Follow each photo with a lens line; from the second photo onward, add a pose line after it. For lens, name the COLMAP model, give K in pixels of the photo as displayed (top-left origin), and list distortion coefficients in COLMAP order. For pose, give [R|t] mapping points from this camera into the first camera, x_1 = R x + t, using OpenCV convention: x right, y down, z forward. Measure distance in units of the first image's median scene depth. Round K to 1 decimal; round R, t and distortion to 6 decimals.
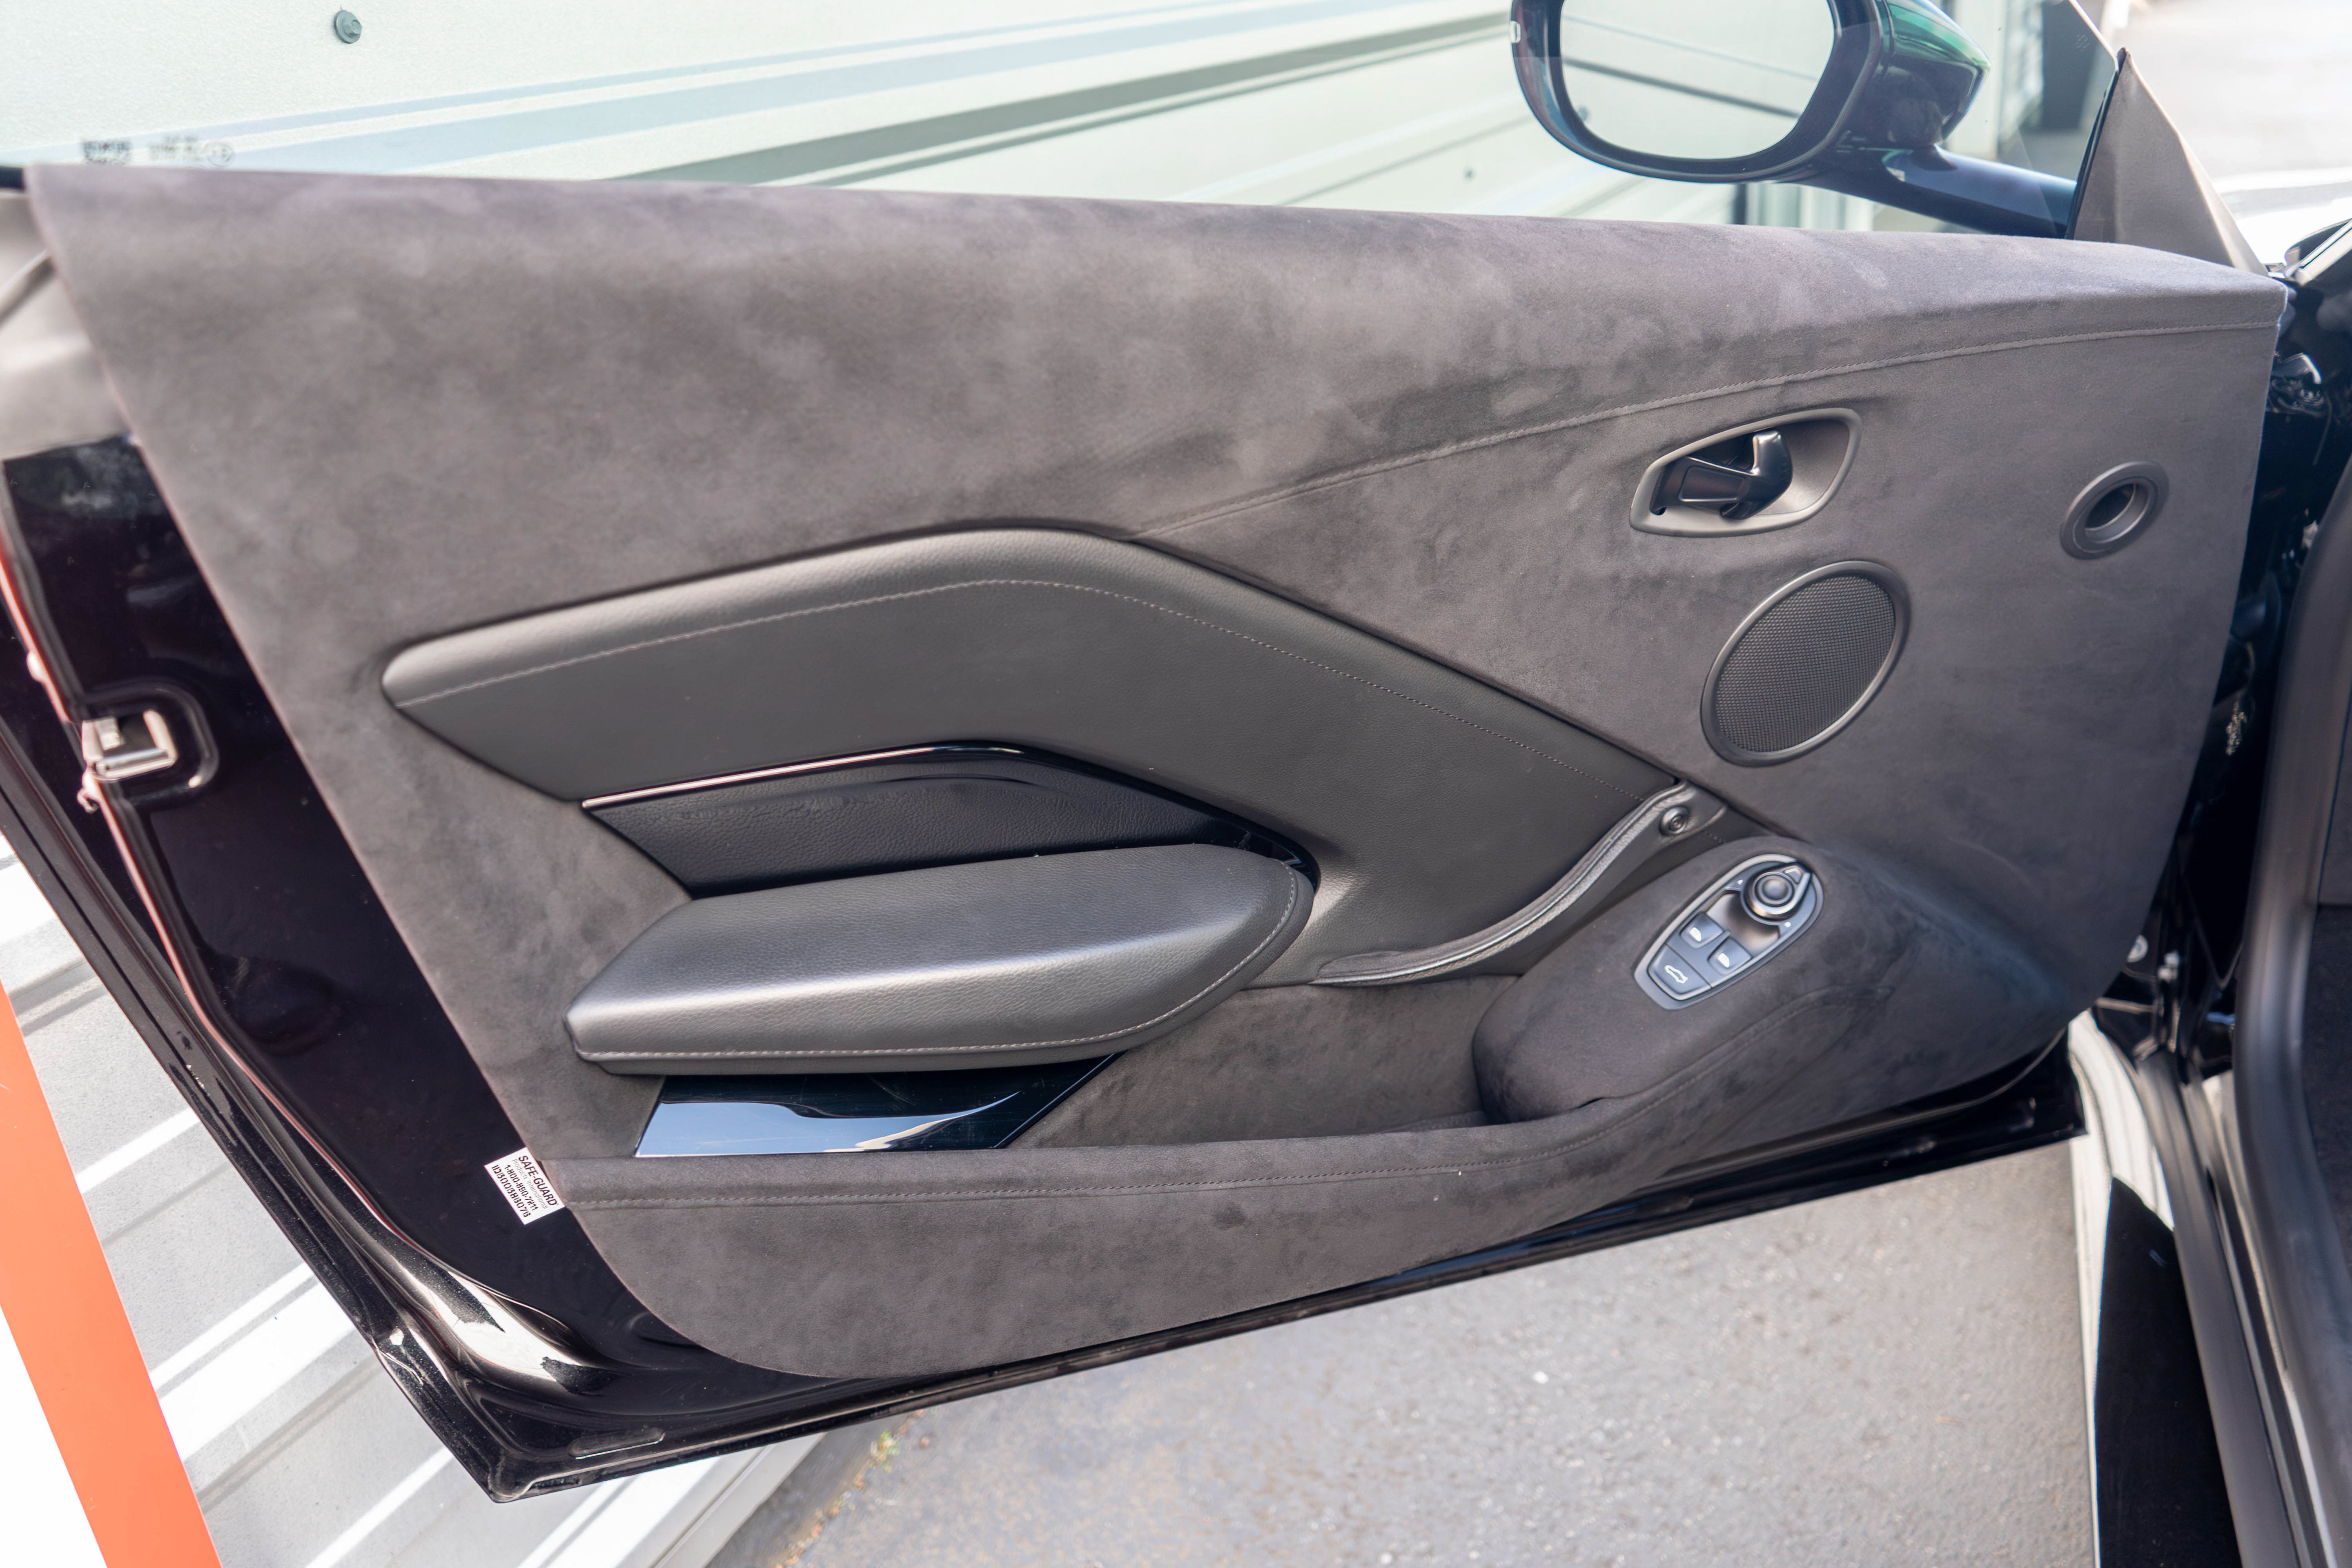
lens RADIAL K [[1907.9, 0, 1175.4], [0, 1907.9, 784.0], [0, 0, 1]] dist [-0.003833, -0.001103]
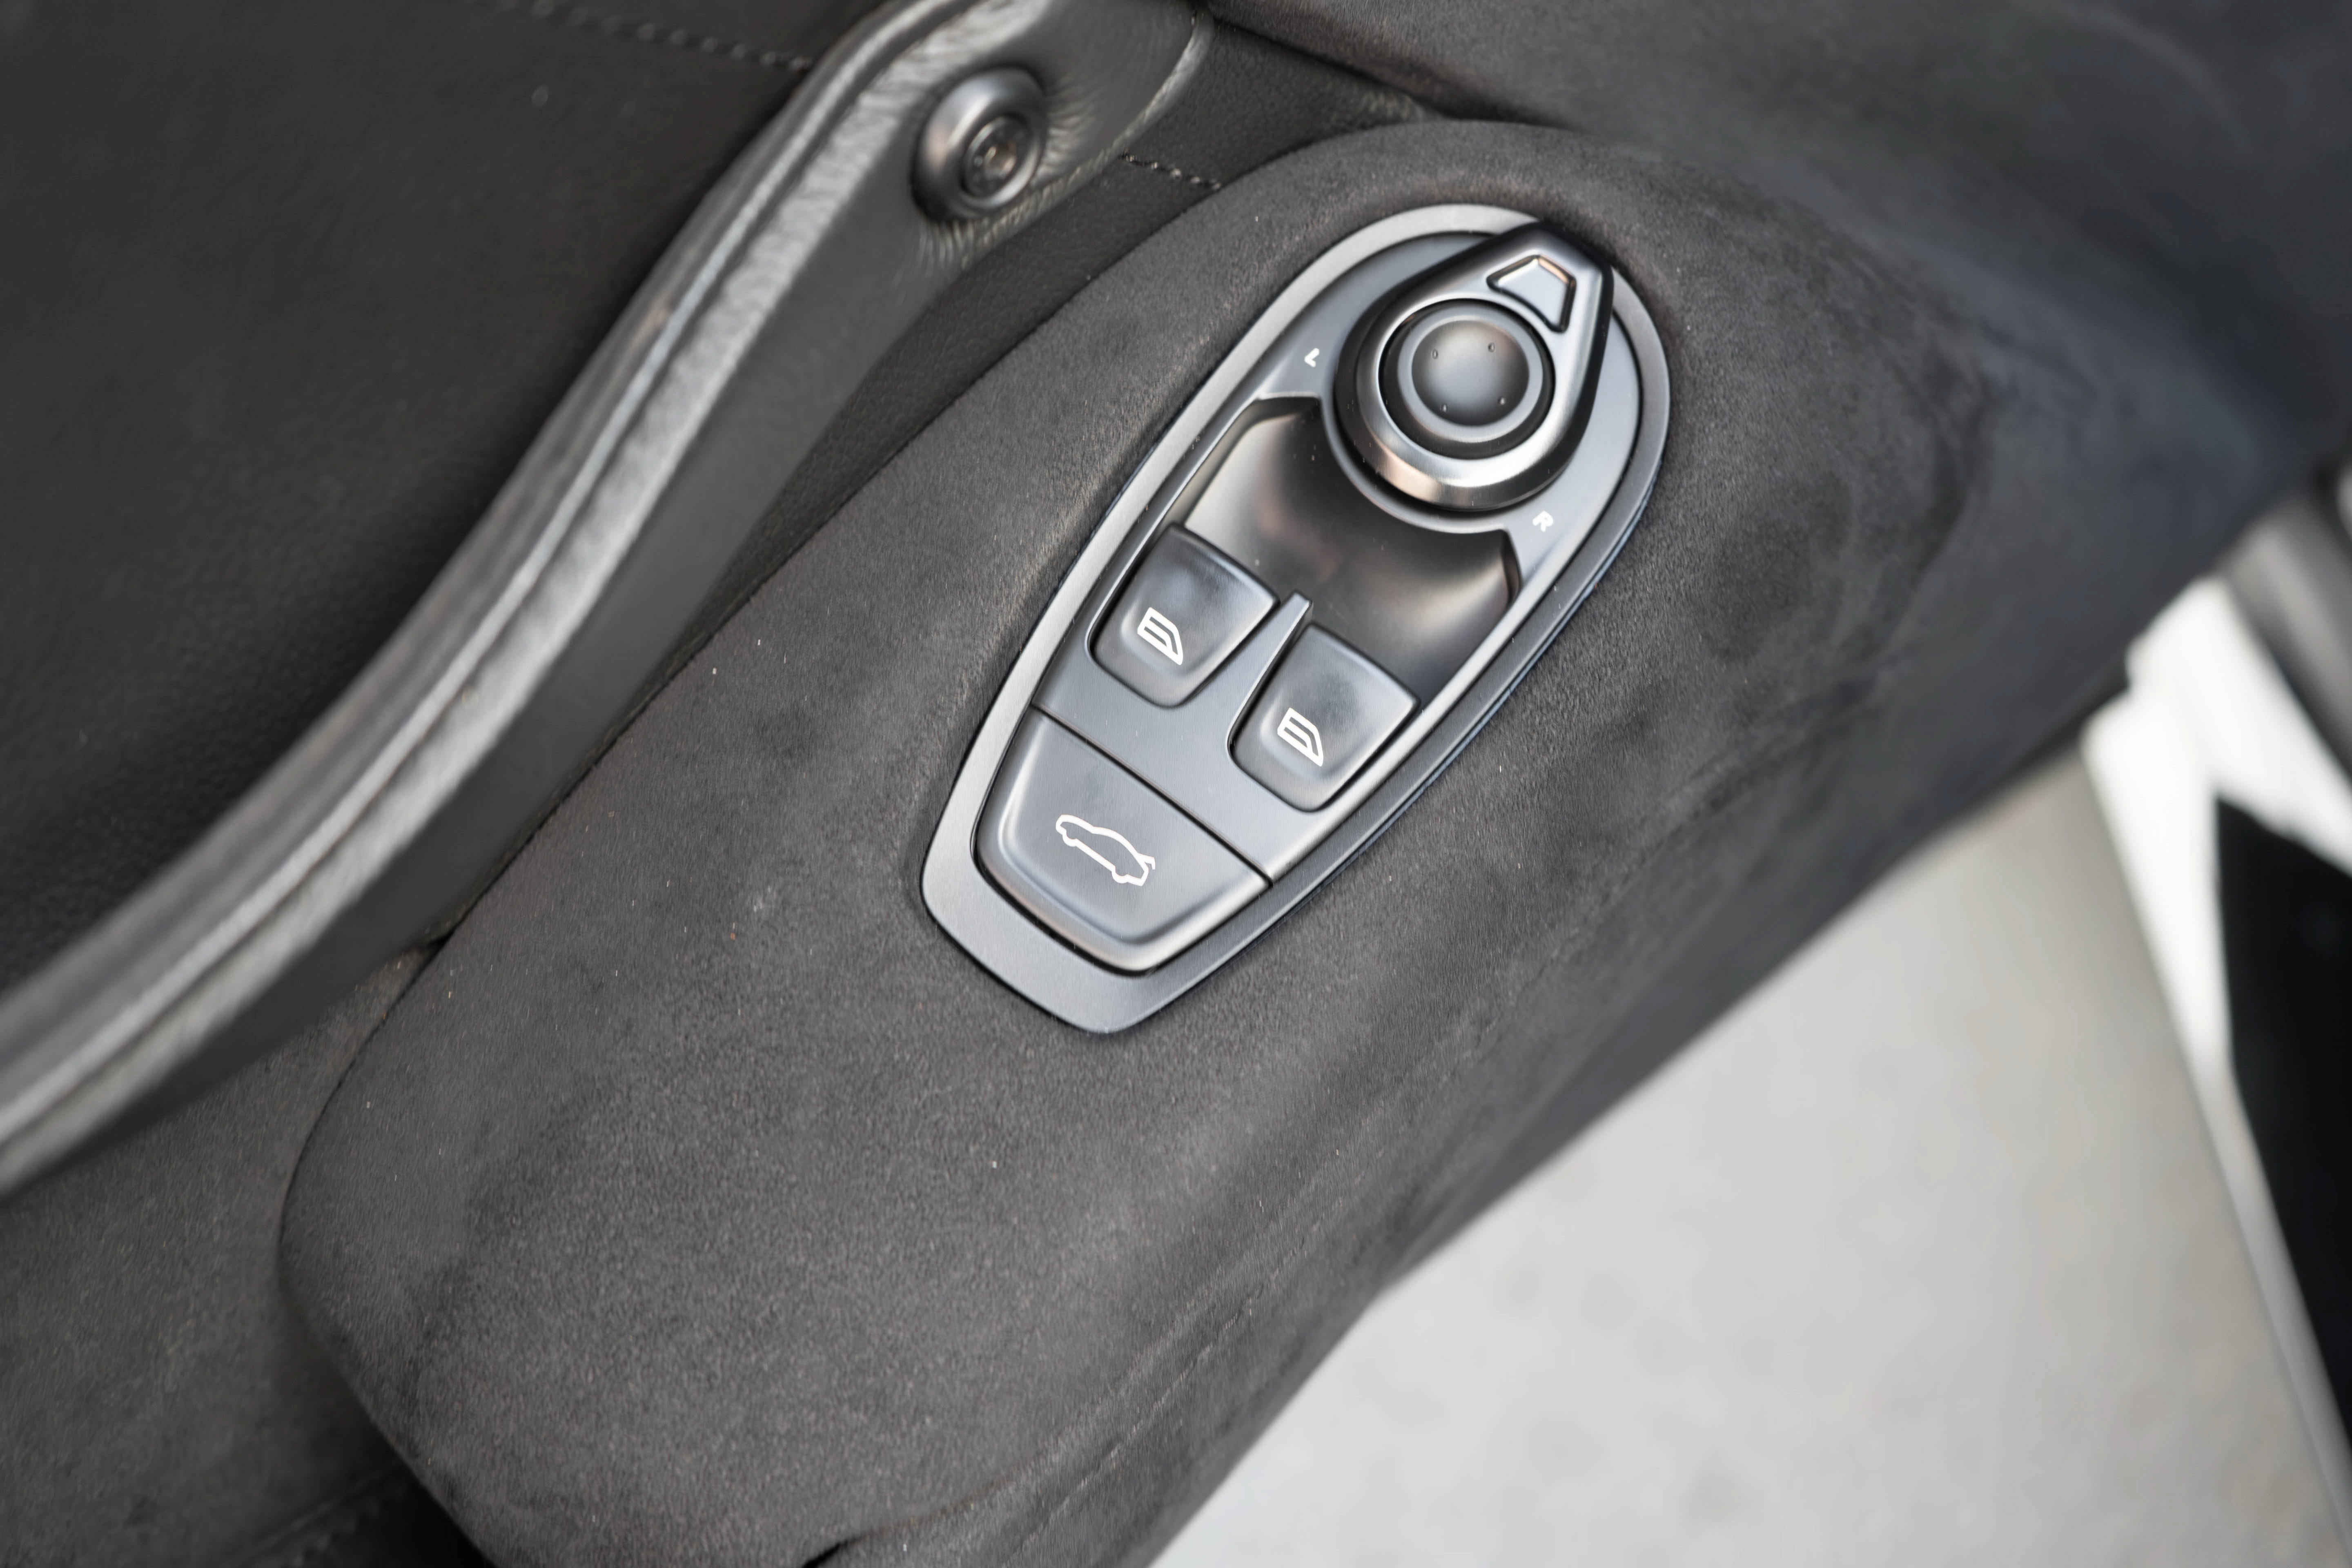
lens RADIAL K [[2851.8, 0, 1176.6], [0, 2851.8, 783.5], [0, 0, 1]] dist [0.003060, 0.000000]
pose [[0.942282, -0.224106, 0.248758, 0.188664], [0.145486, 0.943211, 0.298642, -0.003676], [-0.301559, -0.245214, 0.921375, 0.691061]]
